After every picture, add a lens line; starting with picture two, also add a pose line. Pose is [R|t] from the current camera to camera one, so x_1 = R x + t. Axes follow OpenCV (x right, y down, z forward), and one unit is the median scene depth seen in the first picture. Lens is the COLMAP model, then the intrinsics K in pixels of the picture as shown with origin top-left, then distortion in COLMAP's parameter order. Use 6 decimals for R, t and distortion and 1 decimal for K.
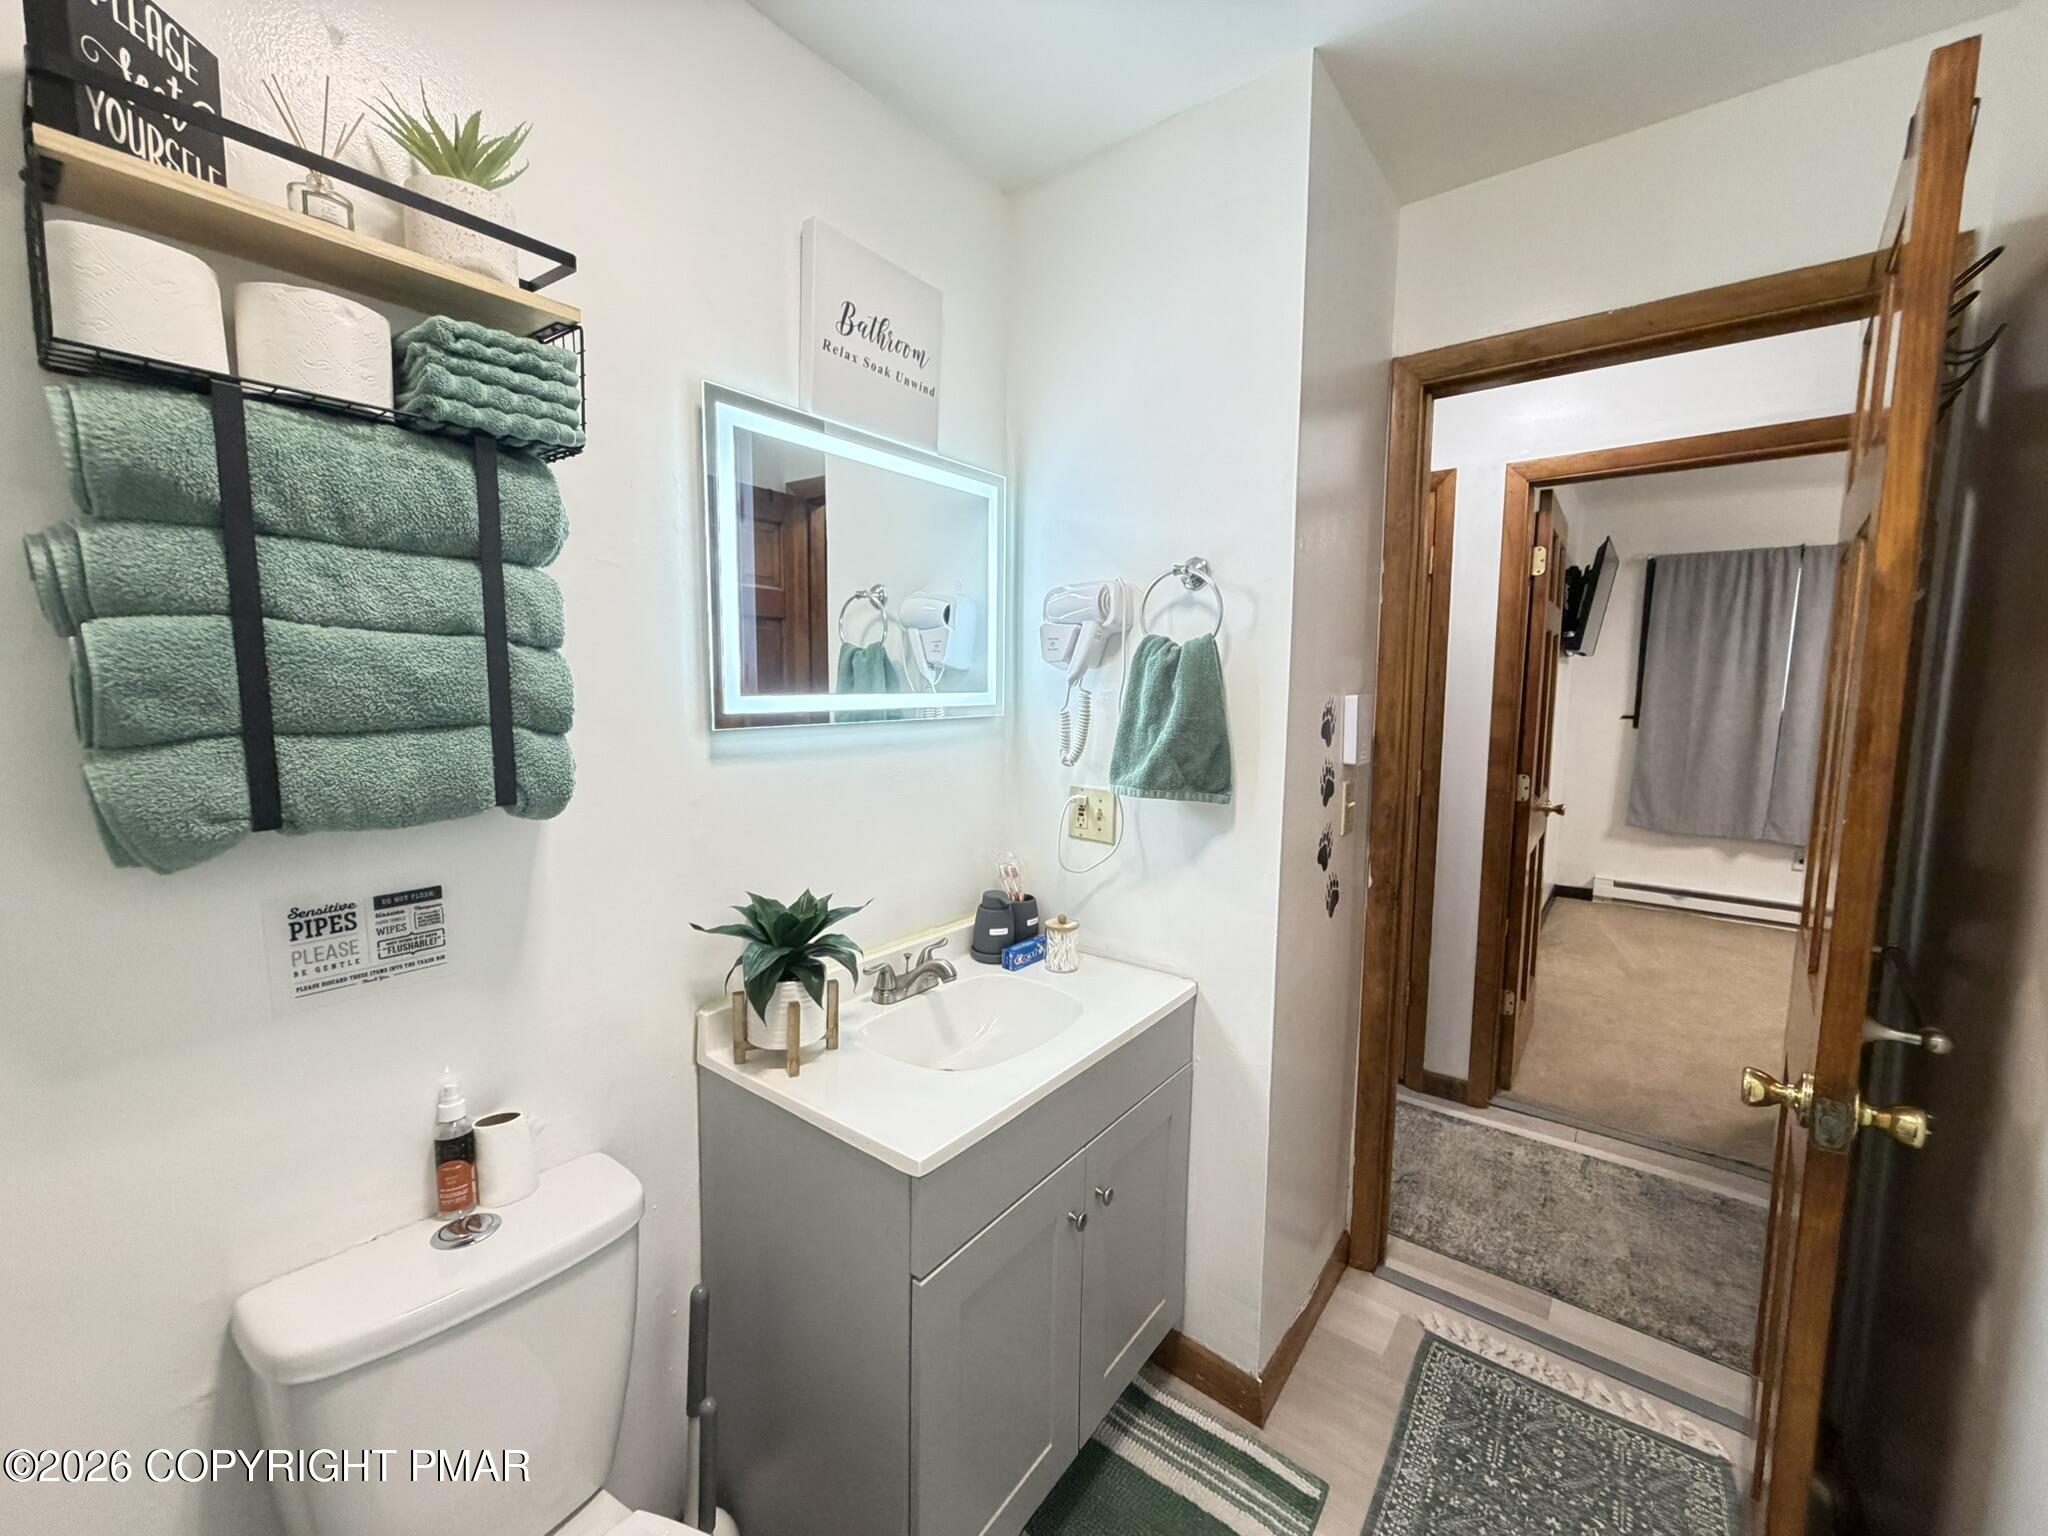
lens RADIAL K [[815.3, 0, 1033.0], [0, 815.3, 763.2], [0, 0, 1]] dist [-0.000347, 0.000296]
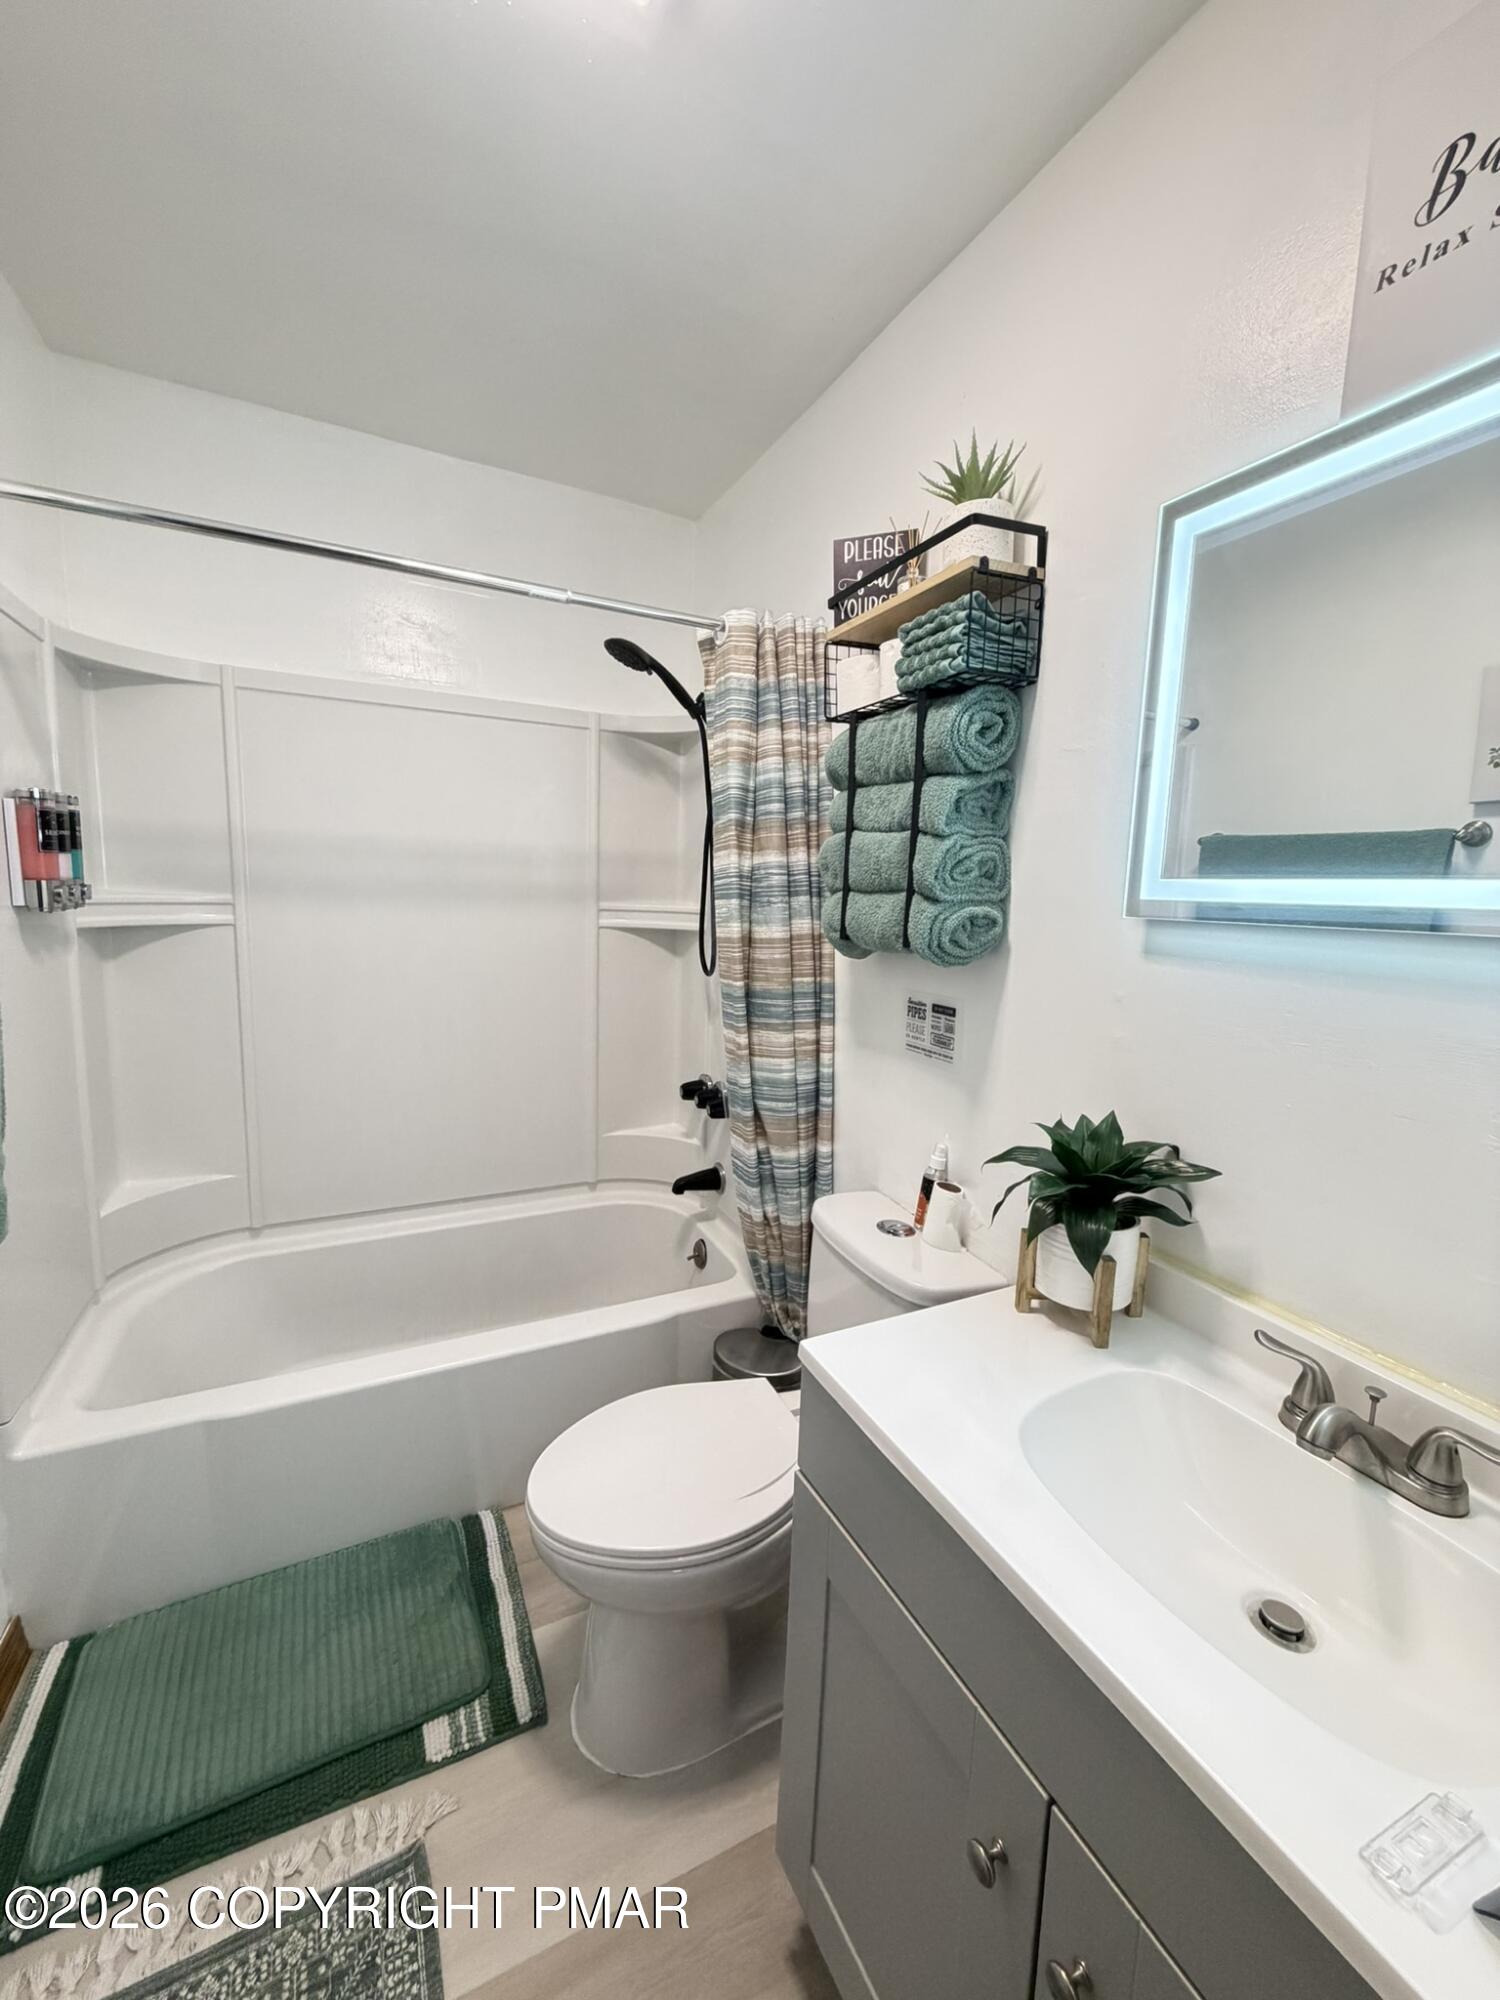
lens RADIAL K [[796.2, 0, 752.5], [0, 796.2, 992.5], [0, 0, 1]] dist [-0.000347, 0.000296]
pose [[-0.443770, 0.093823, -0.891216, 0.695049], [-0.129147, 0.977427, 0.167206, -0.067707], [0.886786, 0.189299, -0.421635, 1.287375]]
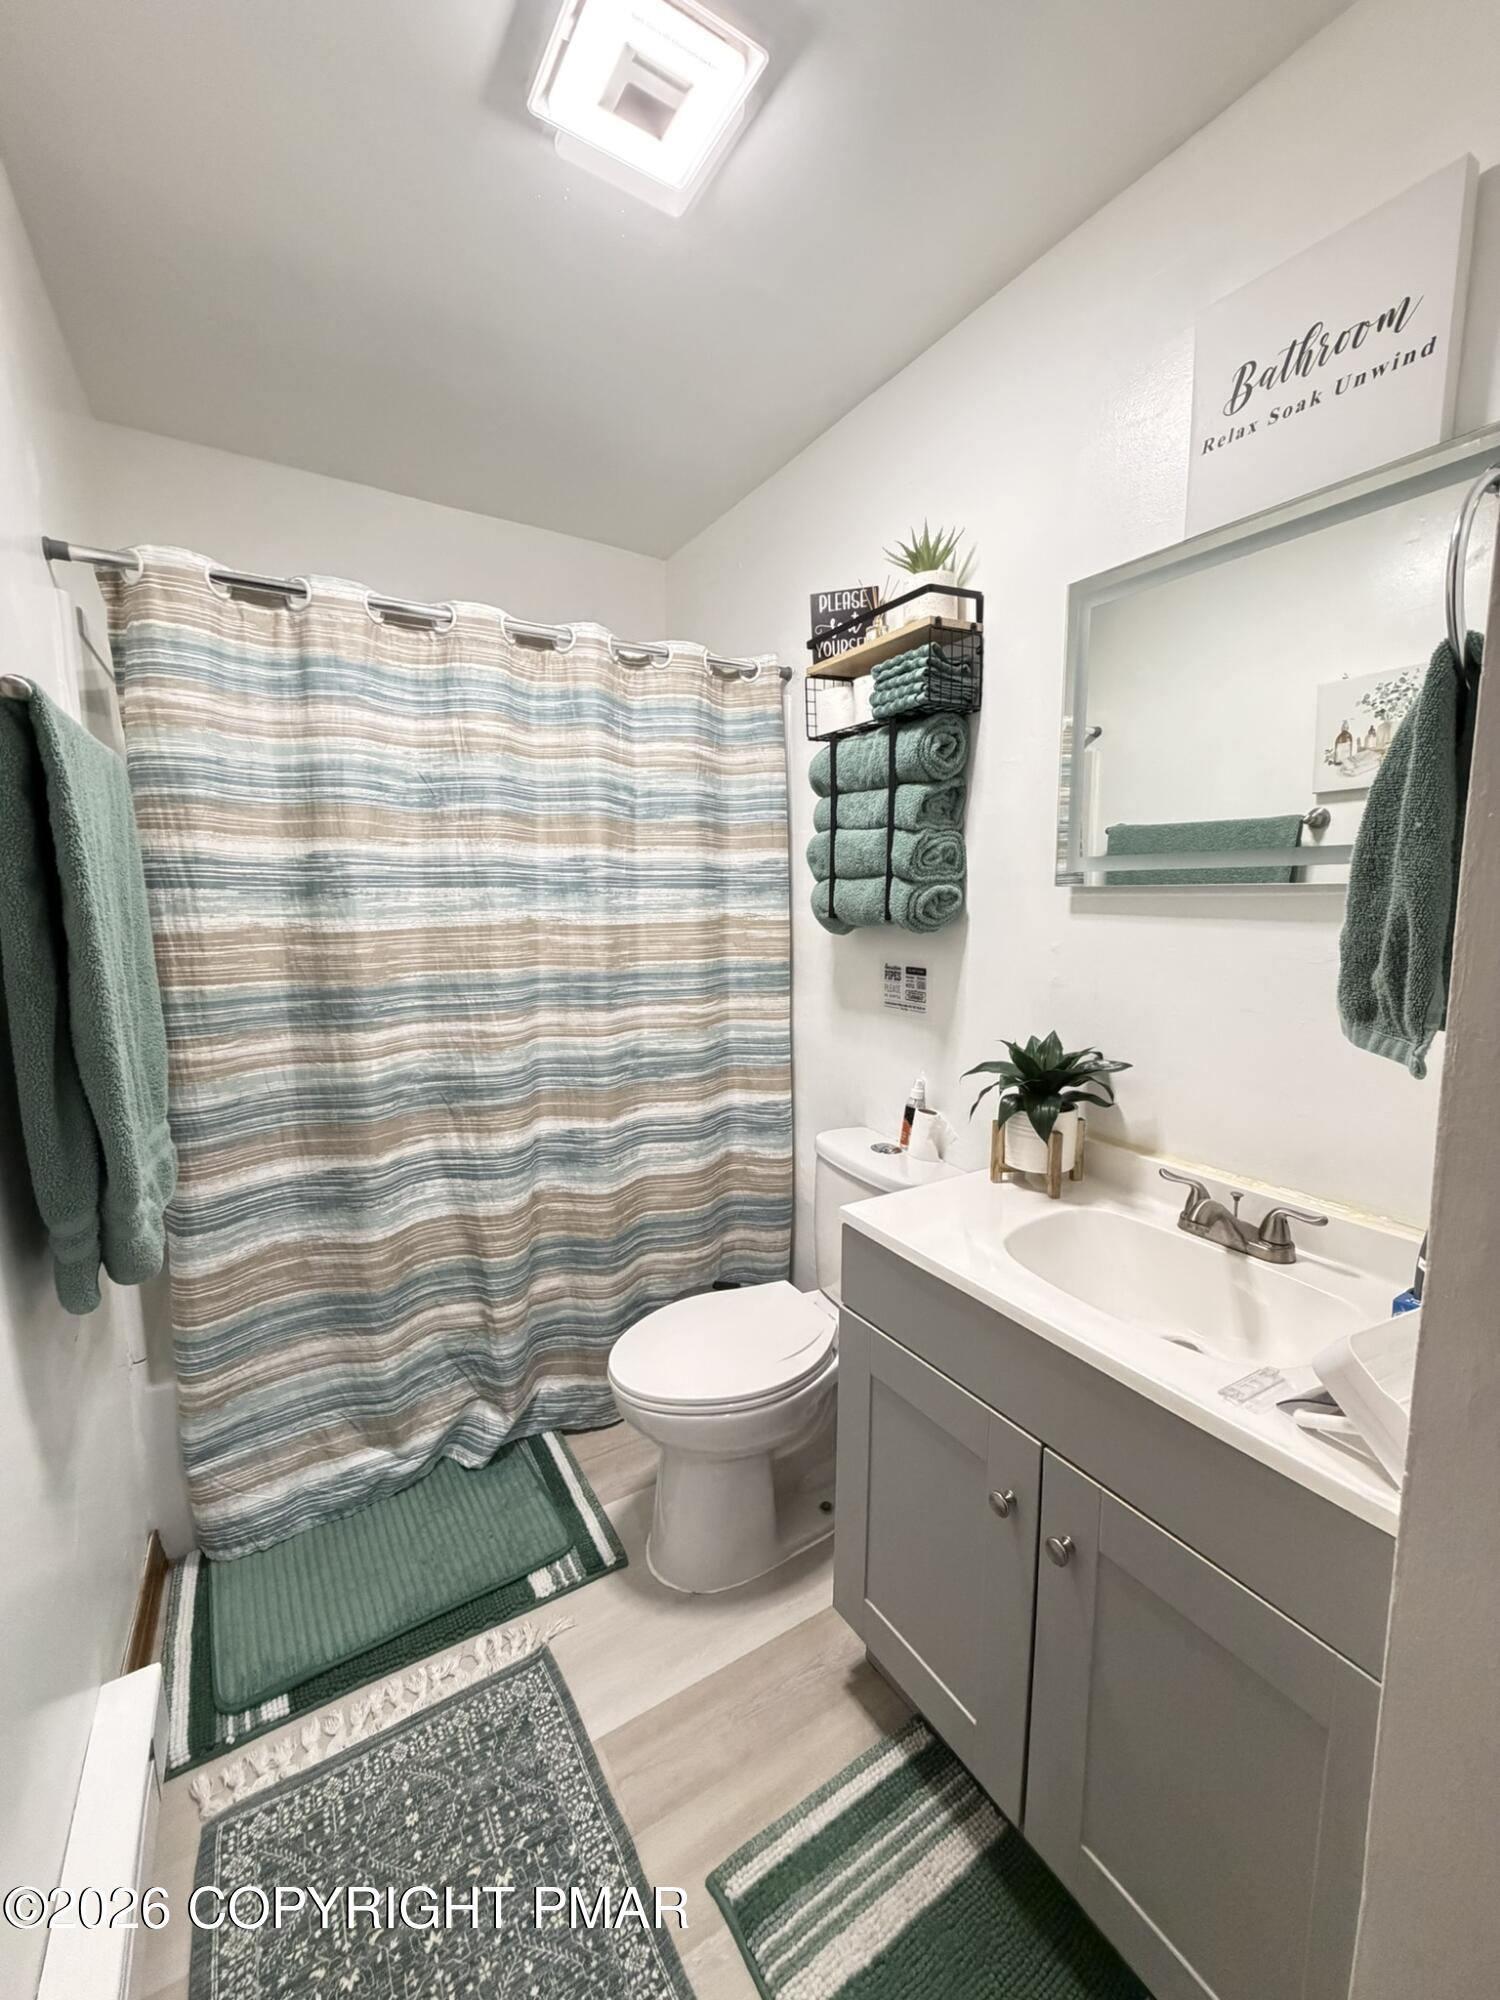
lens RADIAL K [[796.2, 0, 752.0], [0, 796.2, 991.6], [0, 0, 1]] dist [-0.000347, 0.000296]
pose [[-0.362776, 0.106294, -0.925795, 1.061274], [-0.098412, 0.983548, 0.151488, -0.029644], [0.926665, 0.146066, -0.346347, 1.278598]]
